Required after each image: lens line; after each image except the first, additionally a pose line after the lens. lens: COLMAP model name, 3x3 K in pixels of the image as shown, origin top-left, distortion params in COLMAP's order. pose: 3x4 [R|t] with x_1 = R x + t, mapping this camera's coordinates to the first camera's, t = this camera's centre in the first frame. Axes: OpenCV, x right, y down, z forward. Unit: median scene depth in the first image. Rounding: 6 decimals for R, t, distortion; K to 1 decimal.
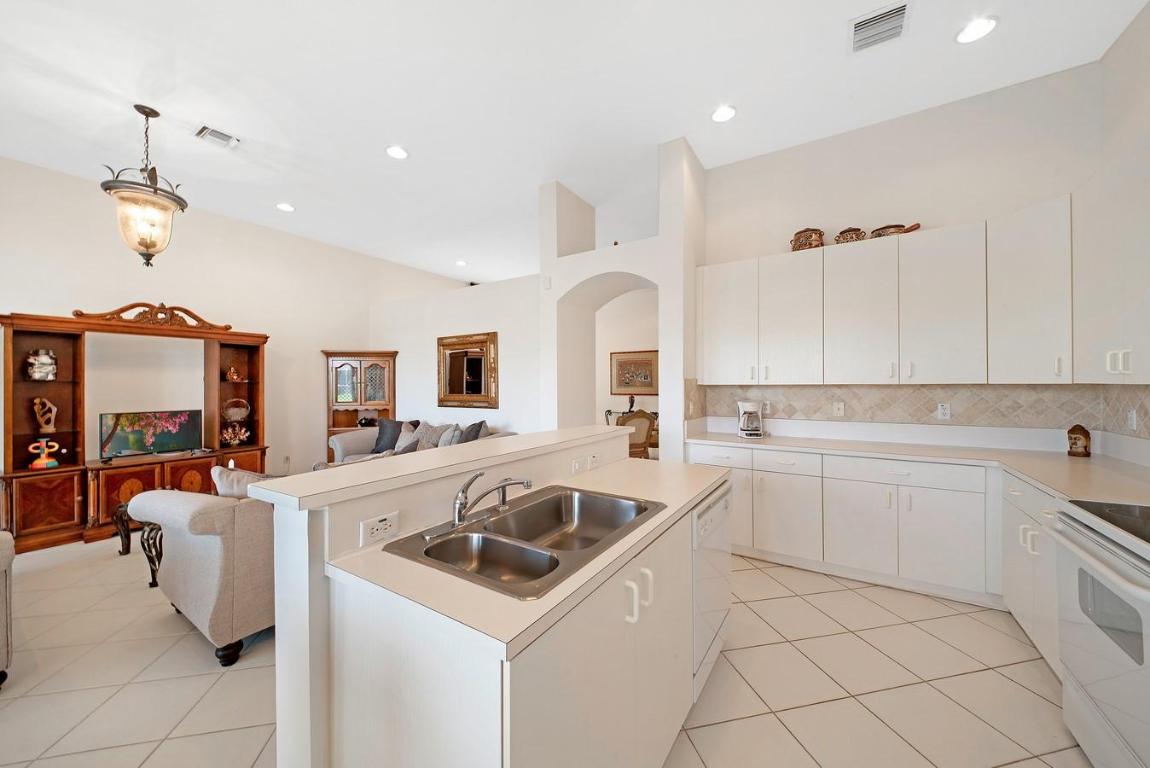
lens RADIAL K [[417.0, 0, 575.0], [0, 417.0, 384.0], [0, 0, 1]] dist [0.051273, -0.020306]
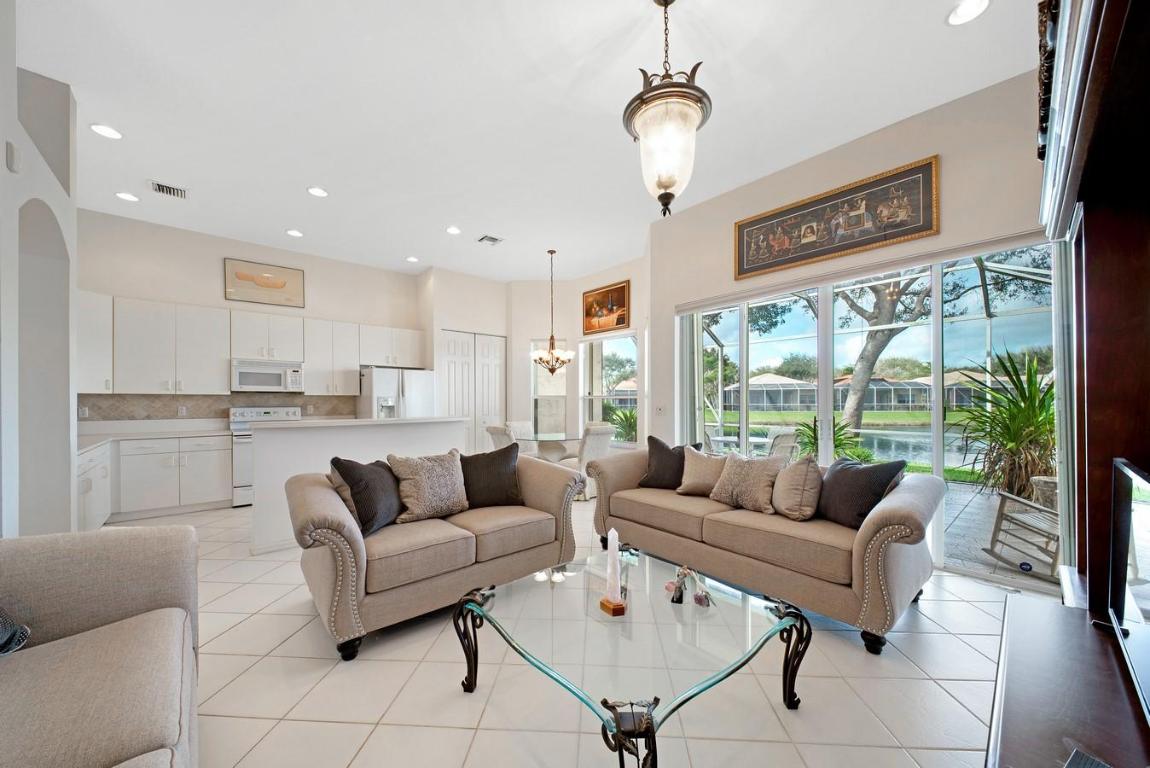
lens RADIAL K [[420.1, 0, 582.4], [0, 420.1, 393.0], [0, 0, 1]] dist [0.020650, -0.020901]
pose [[-0.967238, 0.011698, 0.253600, -0.786914], [0.007278, 0.999805, -0.018360, 0.027199], [-0.253765, -0.015913, -0.967135, 1.299747]]
